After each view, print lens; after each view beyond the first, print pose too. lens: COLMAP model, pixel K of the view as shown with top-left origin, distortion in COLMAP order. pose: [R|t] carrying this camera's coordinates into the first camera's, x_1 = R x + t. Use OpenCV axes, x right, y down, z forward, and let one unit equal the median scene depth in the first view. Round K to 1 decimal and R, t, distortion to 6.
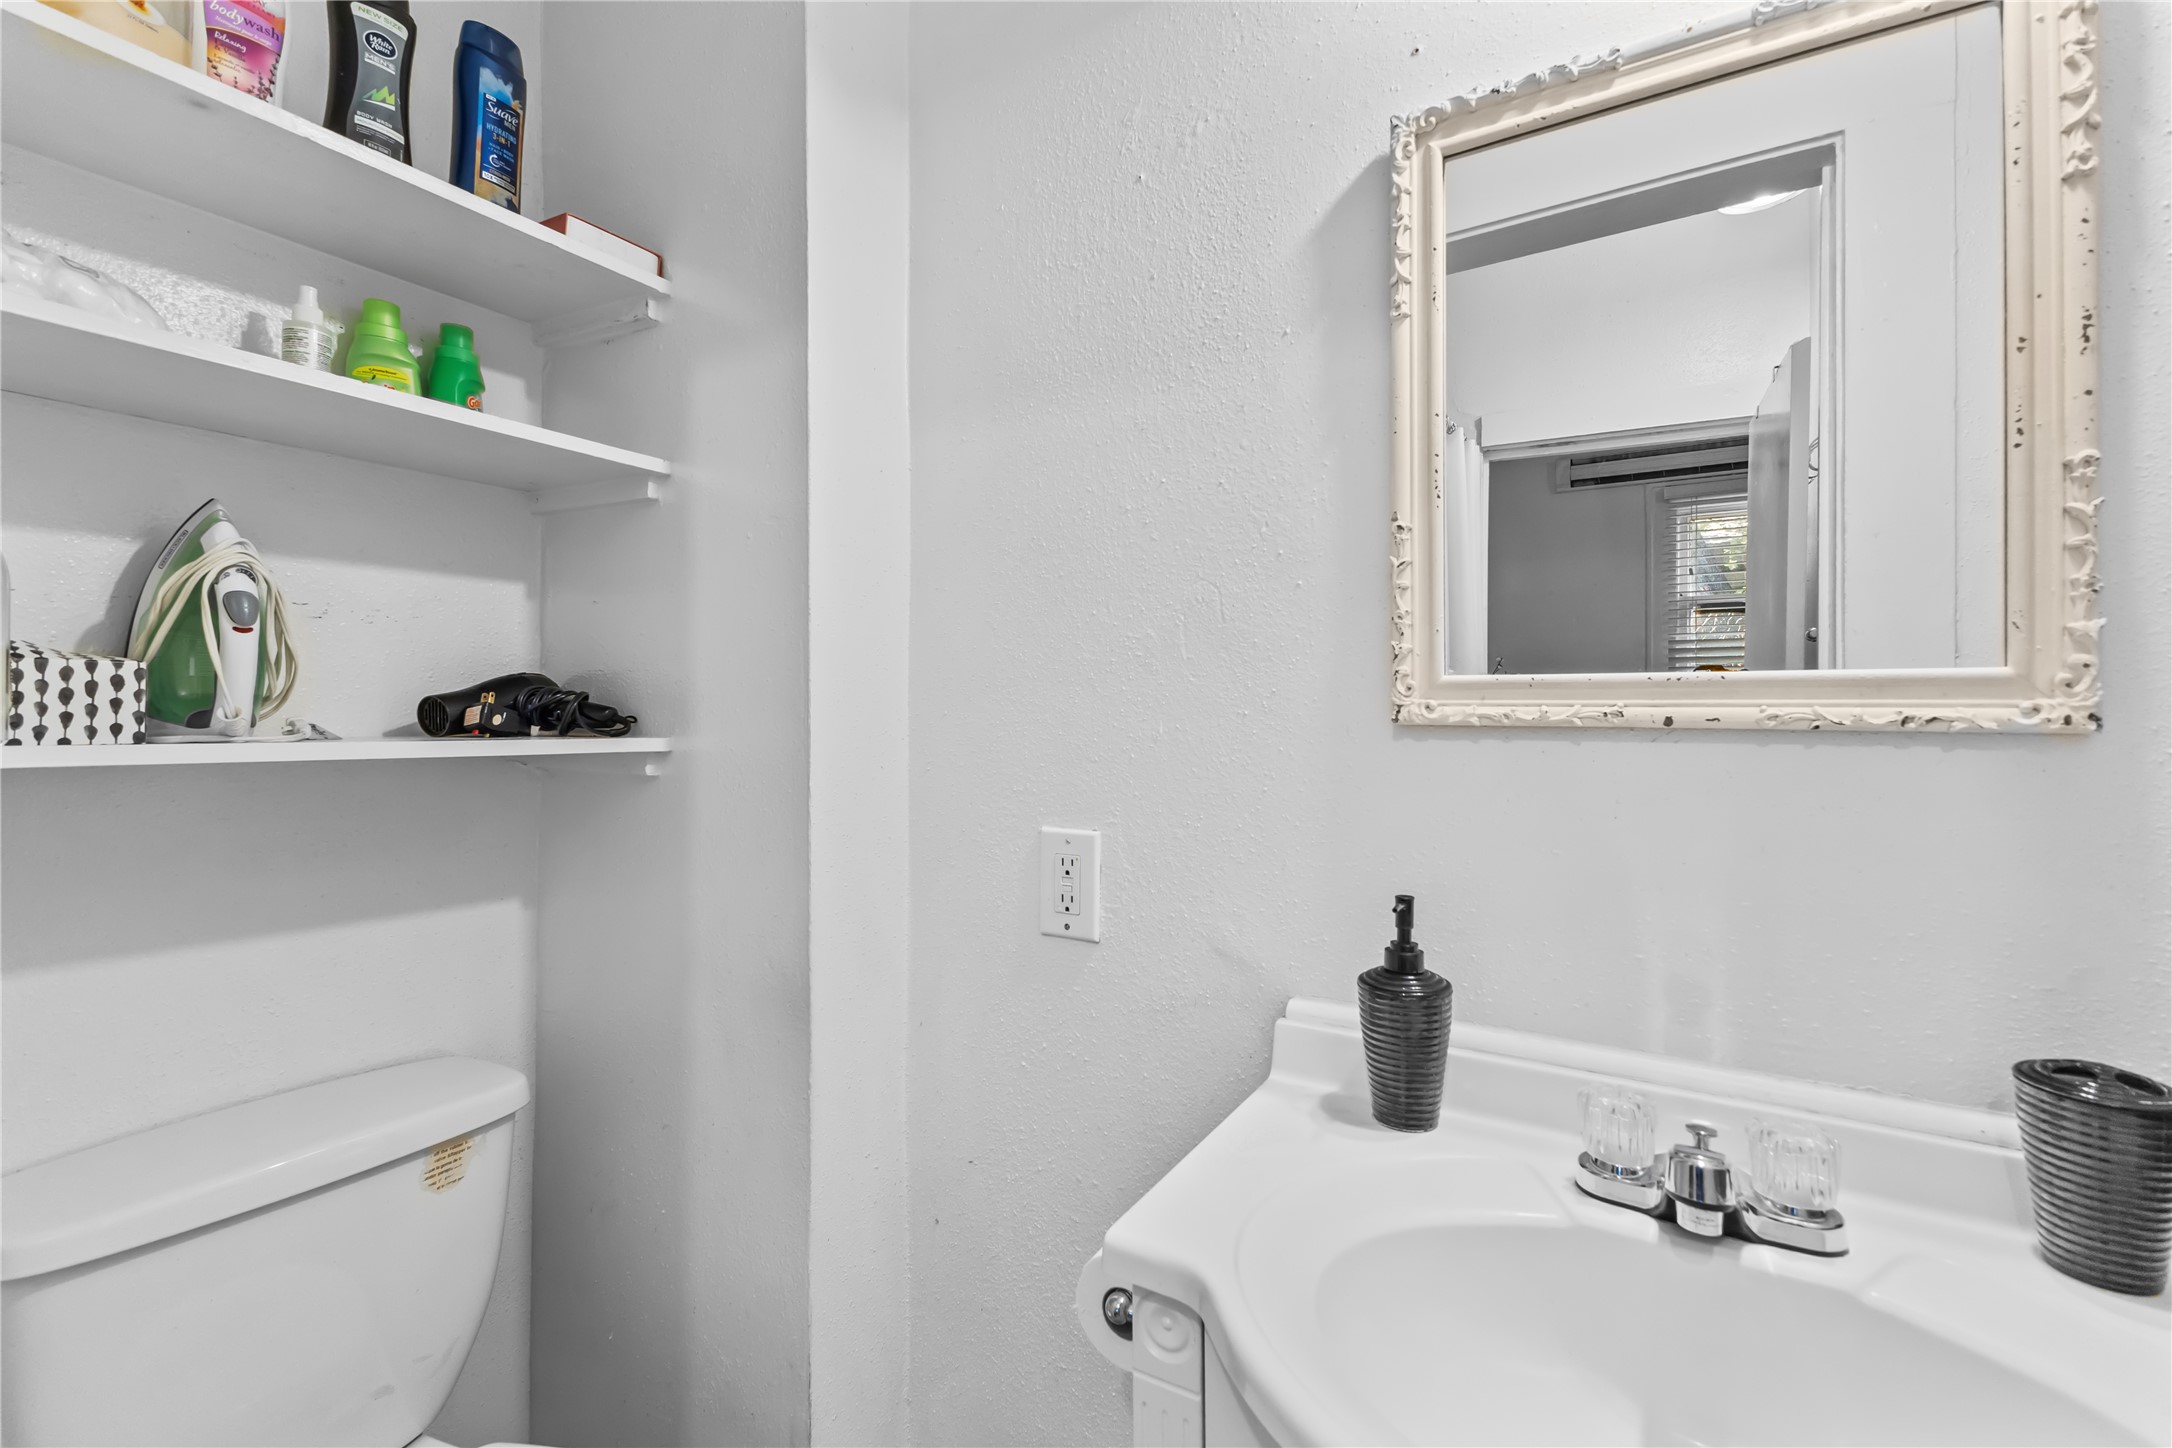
lens RADIAL K [[950.3, 0, 1086.1], [0, 950.3, 700.6], [0, 0, 1]] dist [-0.000009, -0.000773]
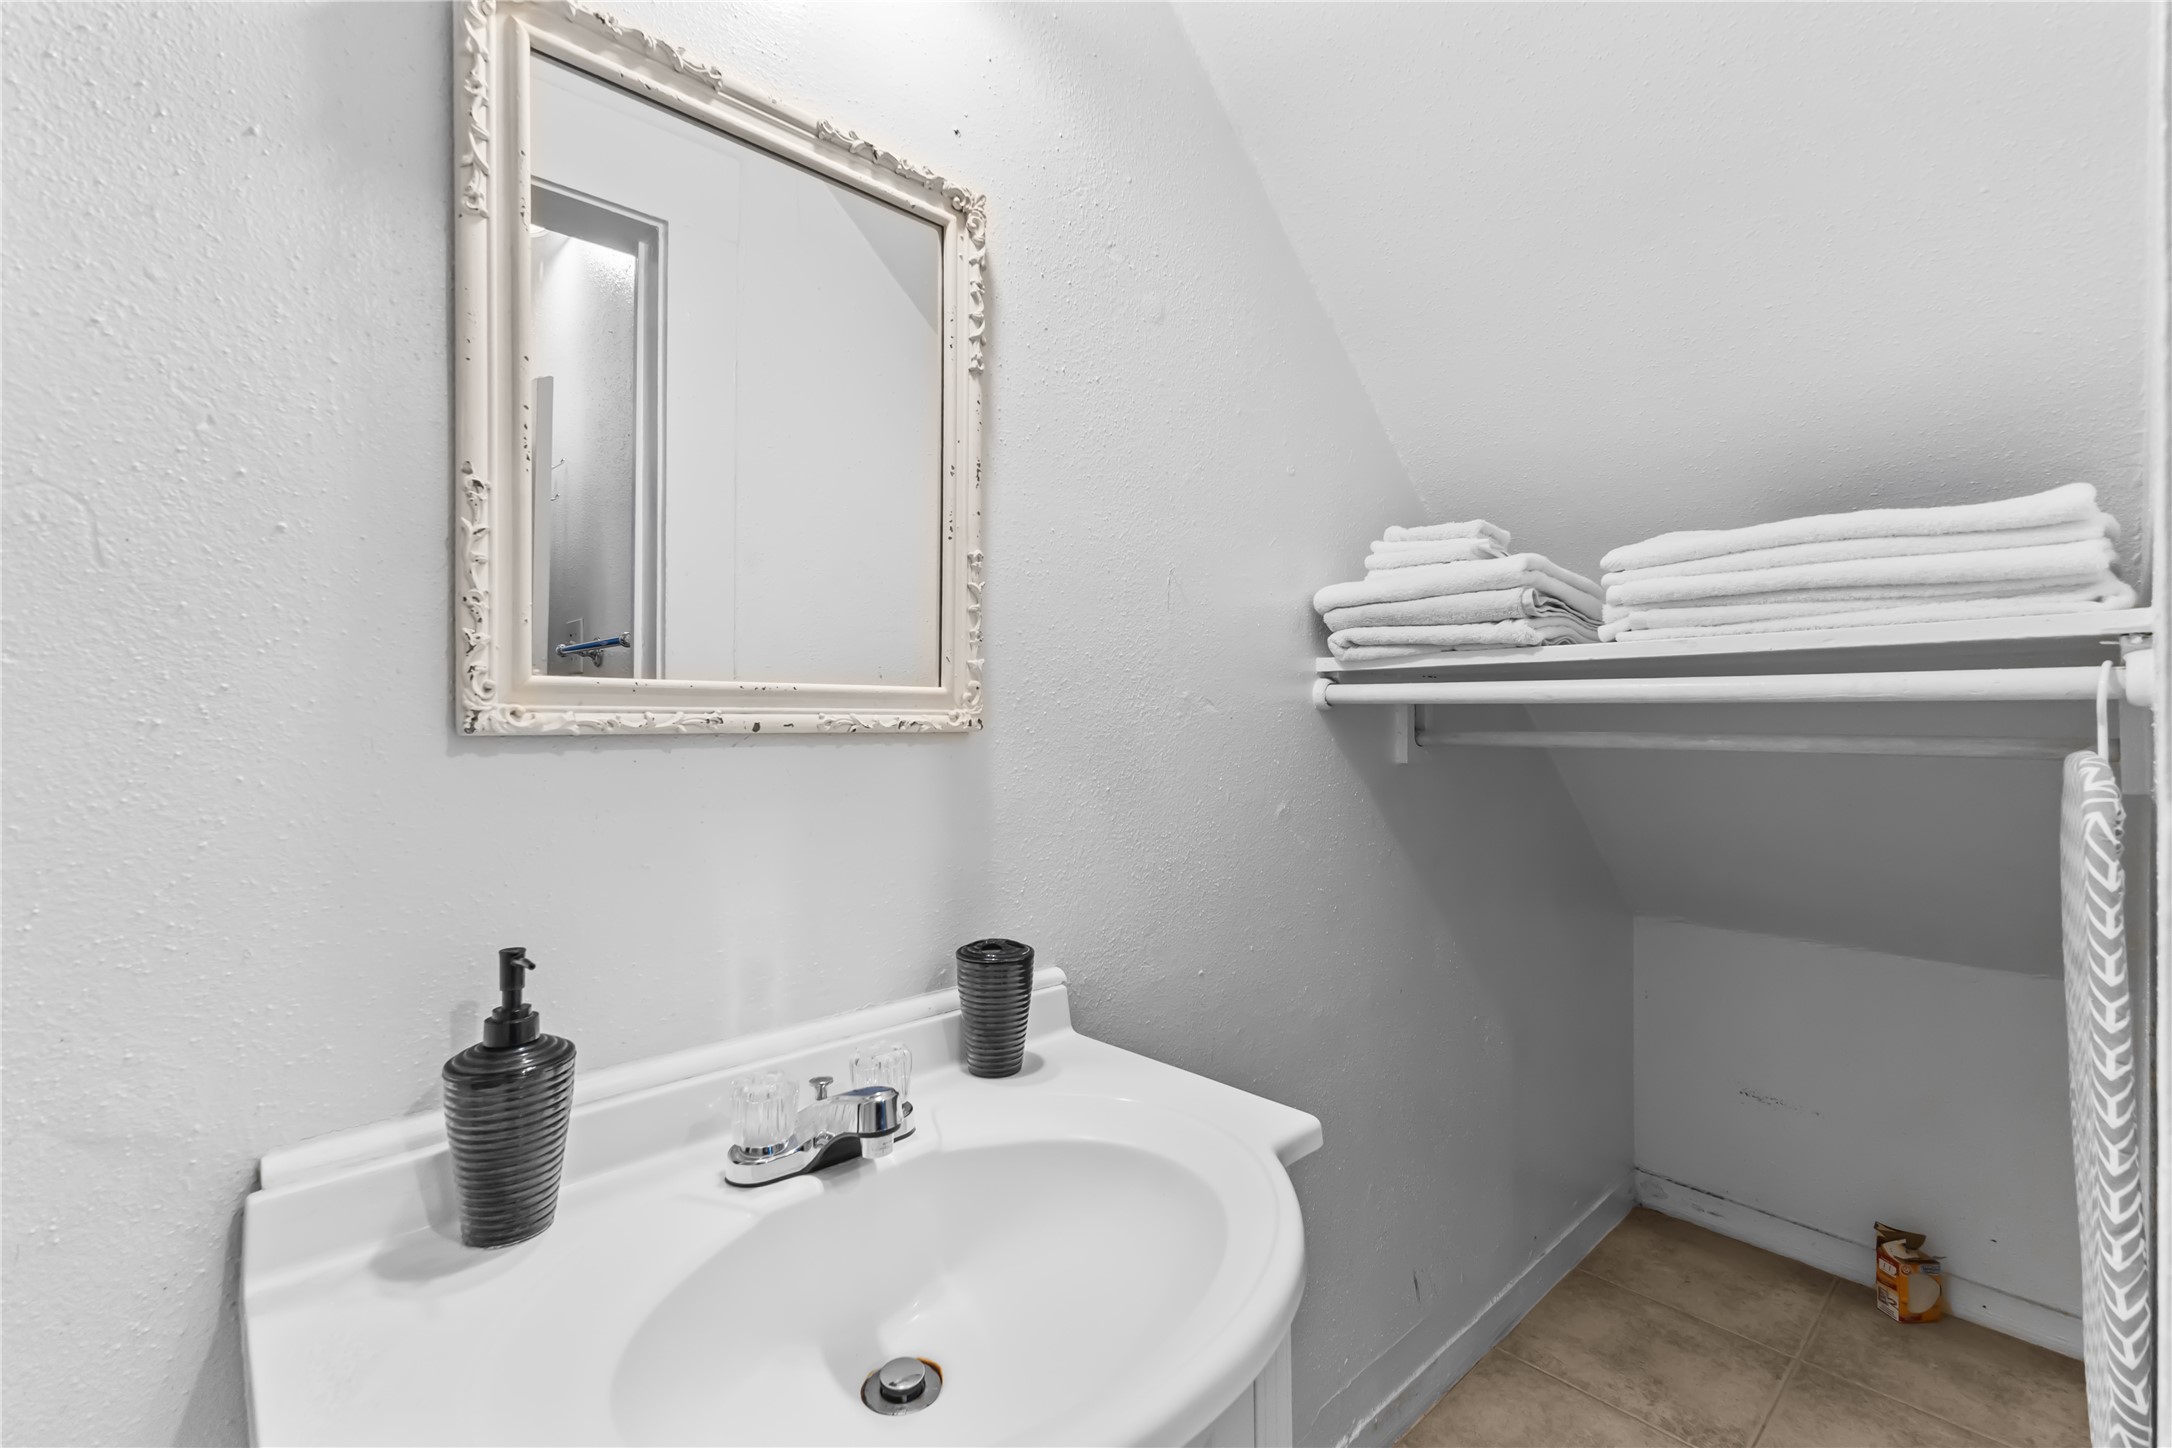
lens RADIAL K [[937.2, 0, 1086.0], [0, 937.2, 724.0], [0, 0, 1]] dist [0.002214, 0.000146]
pose [[0.256143, -0.006271, 0.966619, -0.305283], [-0.006742, 0.999943, 0.008273, 0.006306], [-0.966615, -0.008636, 0.256086, 0.334560]]
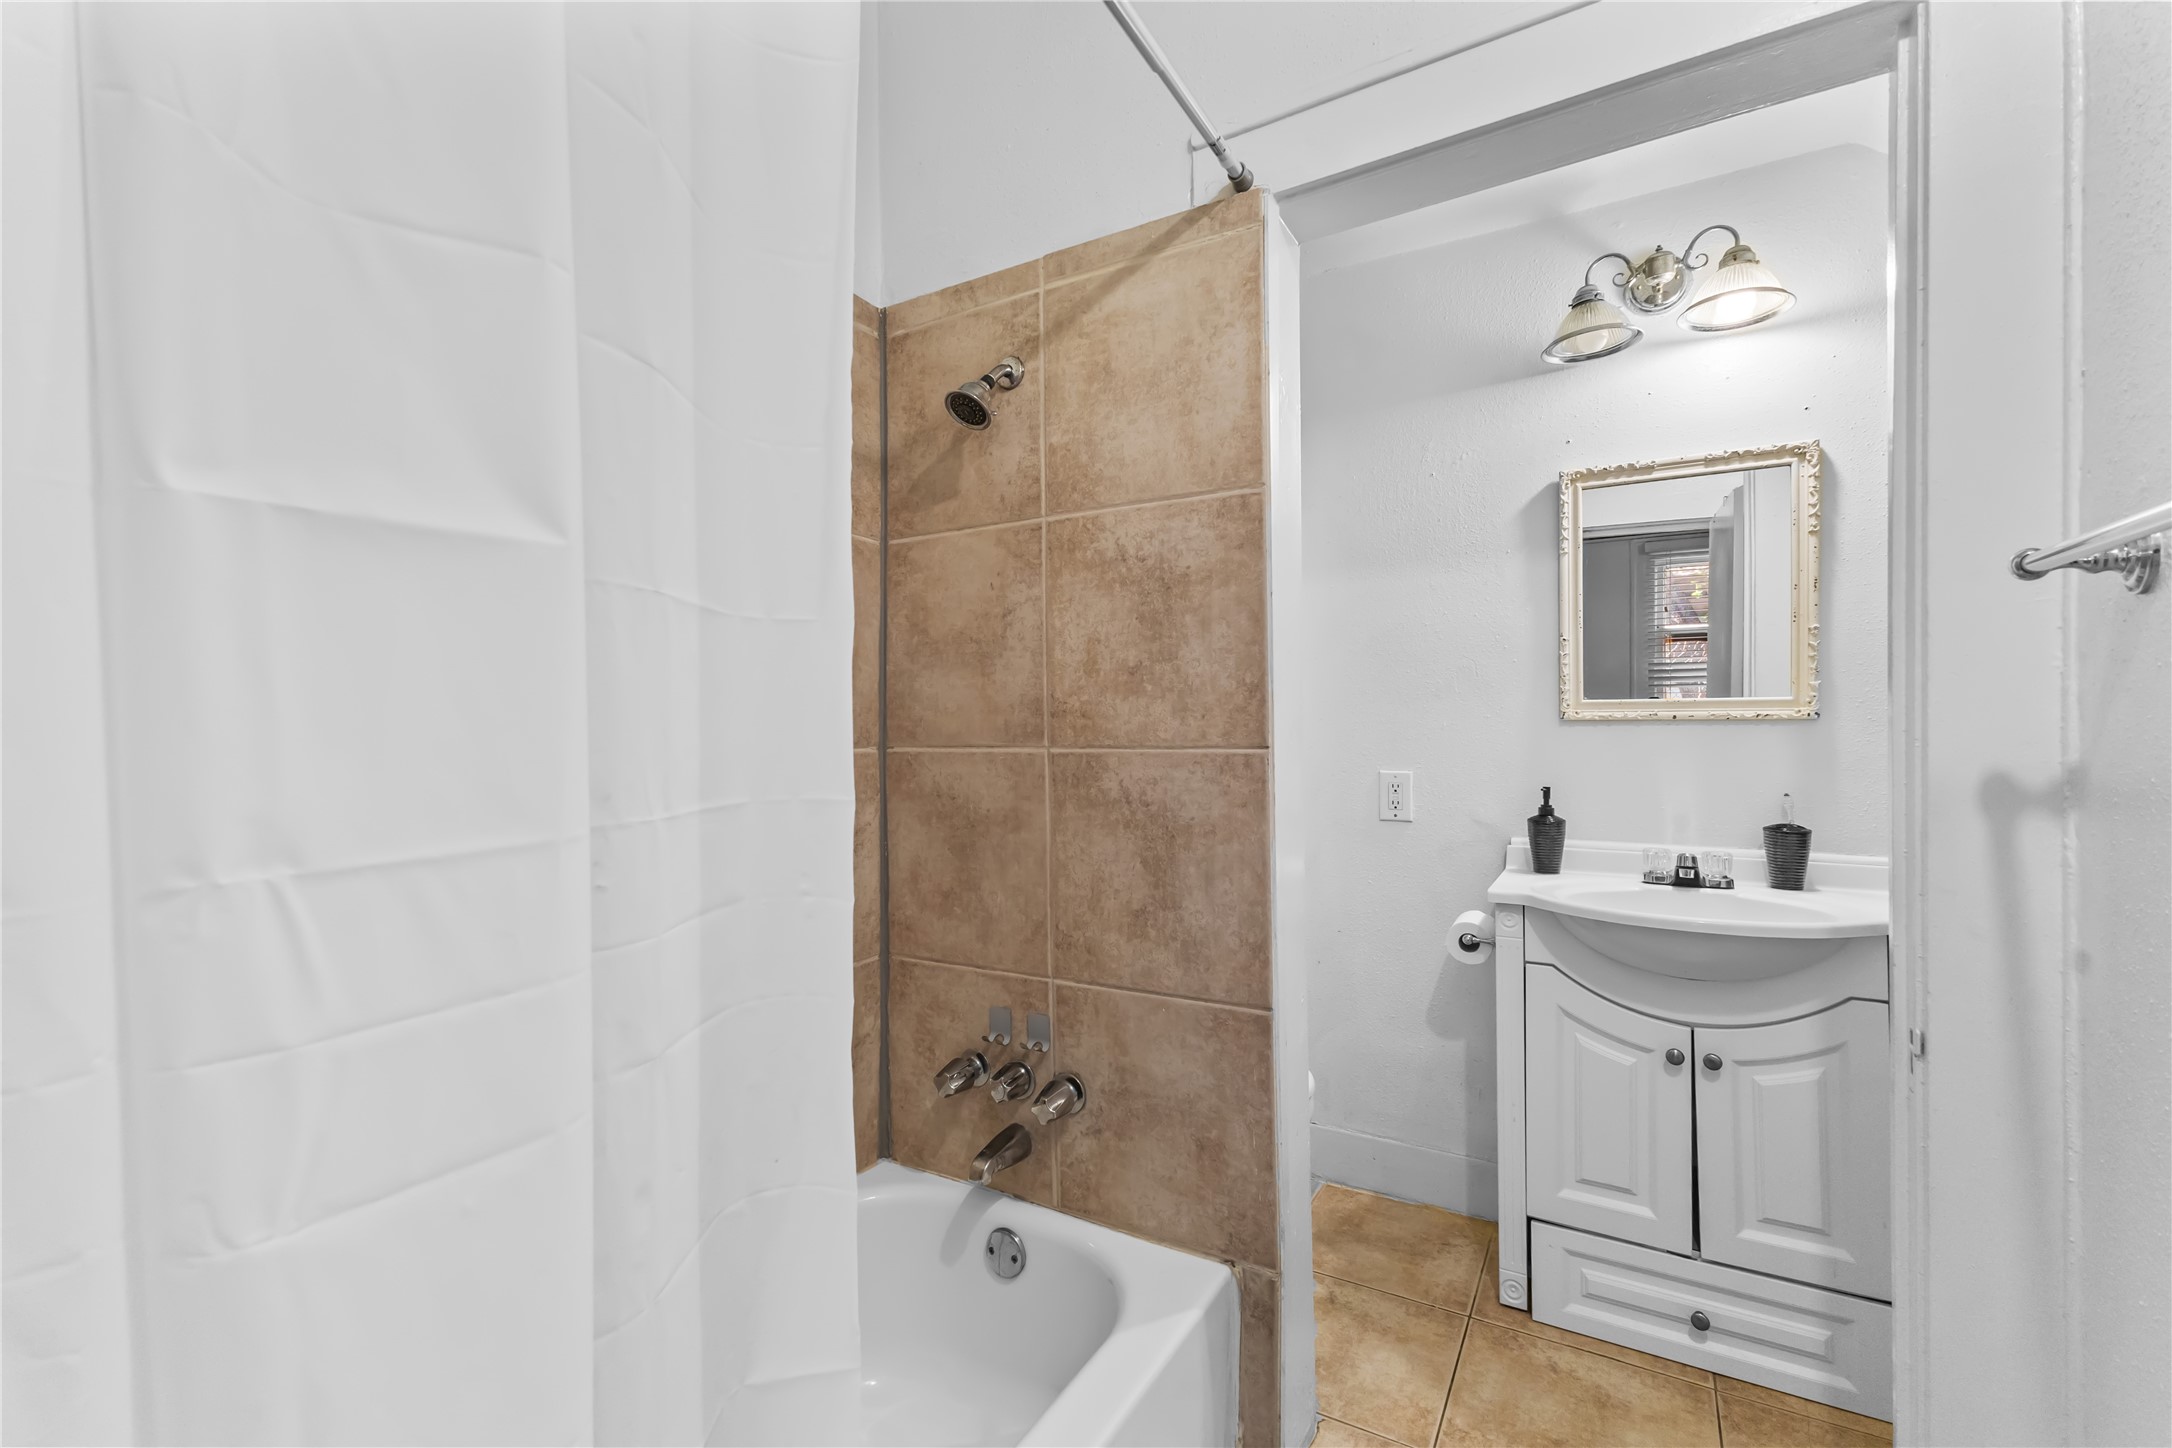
lens RADIAL K [[937.2, 0, 1086.0], [0, 937.2, 724.0], [0, 0, 1]] dist [0.002214, 0.000146]
pose [[0.999784, -0.007958, 0.019189, -1.013046], [0.007776, 0.999924, 0.009529, 0.003161], [-0.019264, -0.009378, 0.999770, -1.489504]]
